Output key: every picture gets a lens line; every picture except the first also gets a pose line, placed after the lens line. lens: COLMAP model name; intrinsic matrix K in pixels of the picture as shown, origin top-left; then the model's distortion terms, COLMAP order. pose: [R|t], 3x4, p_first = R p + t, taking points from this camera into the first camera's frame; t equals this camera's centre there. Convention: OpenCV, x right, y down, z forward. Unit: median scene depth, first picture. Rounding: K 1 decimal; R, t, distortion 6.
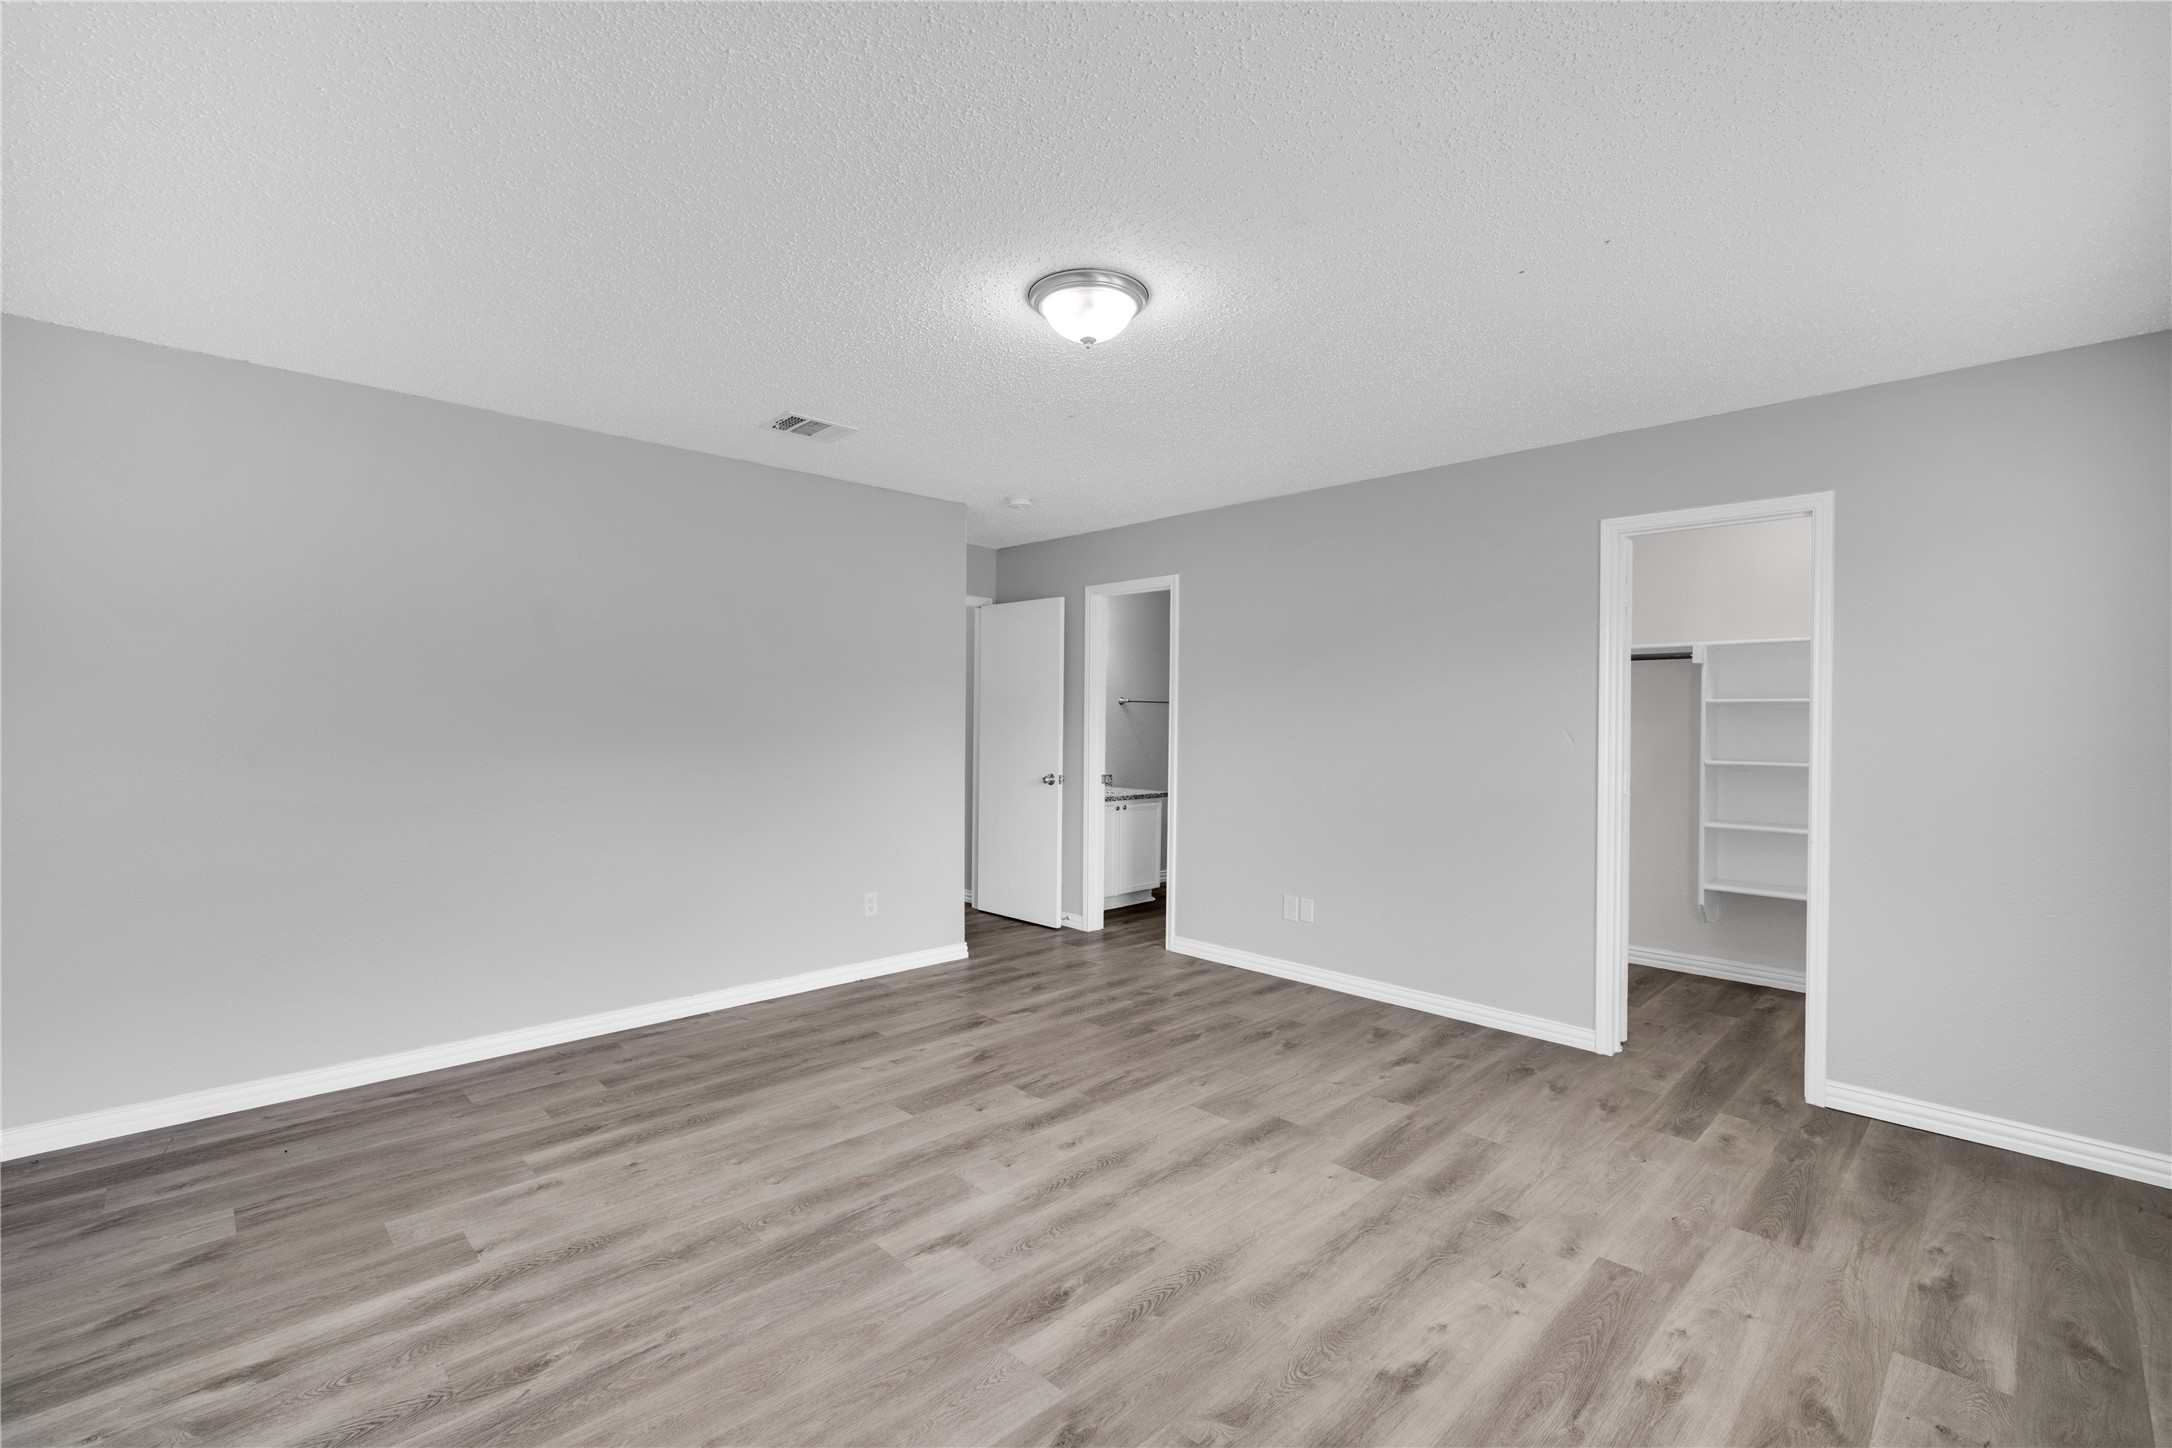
lens RADIAL K [[979.3, 0, 1082.6], [0, 979.3, 724.1], [0, 0, 1]] dist [-0.002673, -0.000378]
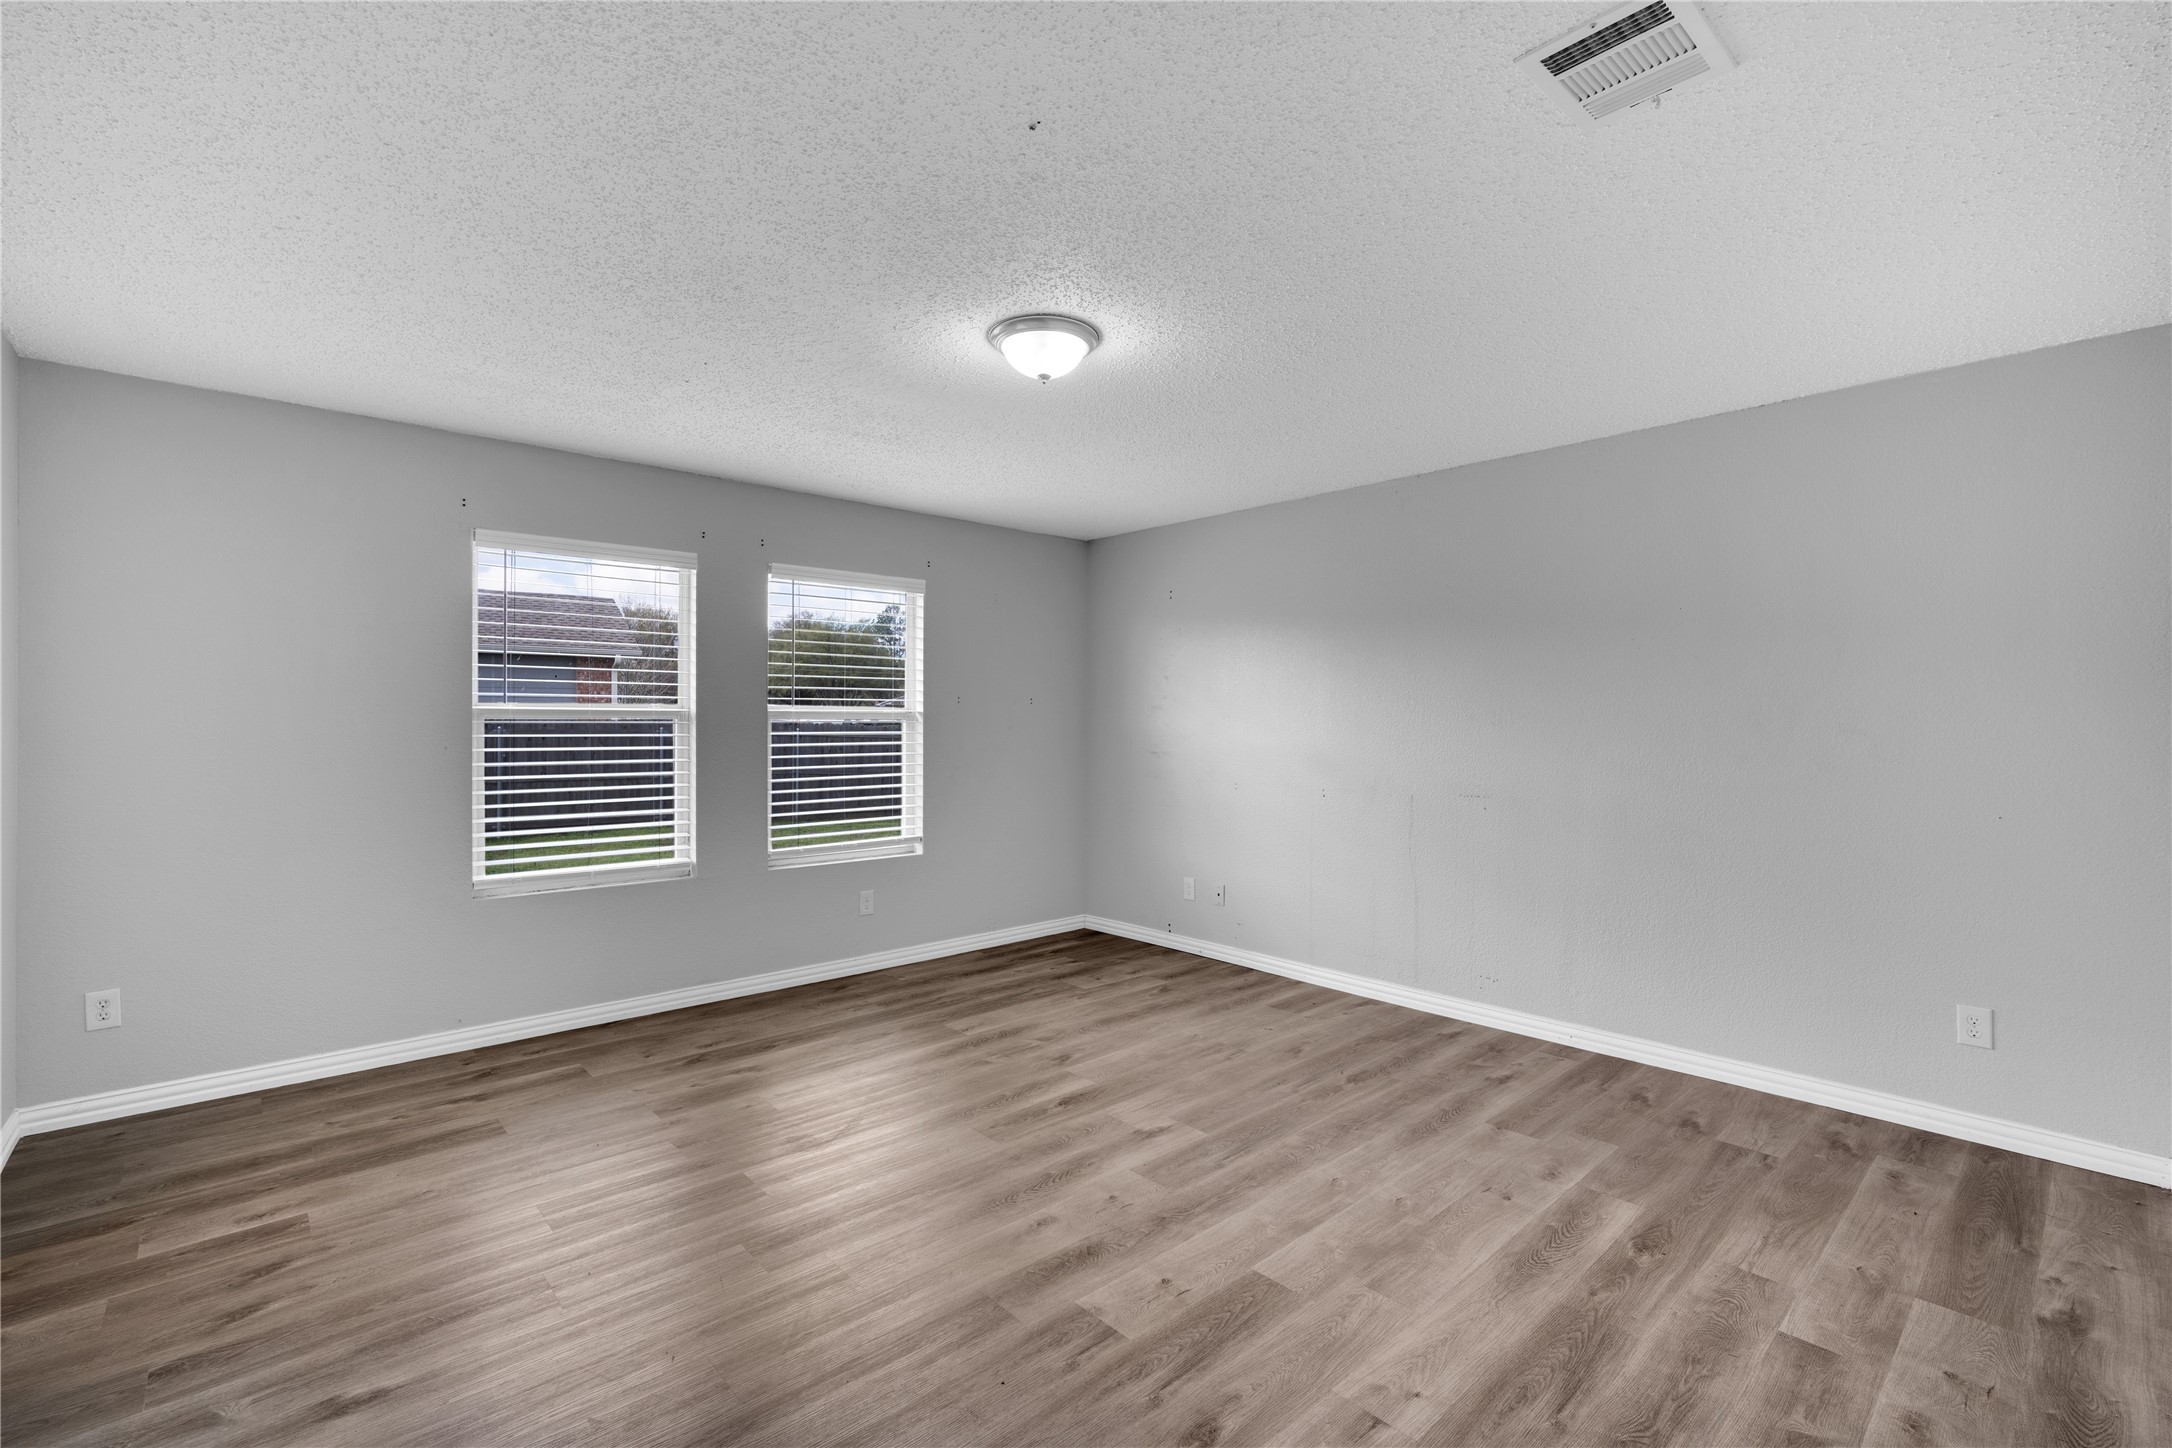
lens RADIAL K [[979.3, 0, 1088.2], [0, 979.3, 717.5], [0, 0, 1]] dist [-0.002673, -0.000378]
pose [[-0.999533, -0.012432, 0.027918, -0.075574], [-0.012443, 0.999923, -0.000212, -0.011057], [-0.027913, -0.000560, -0.999610, 2.000476]]
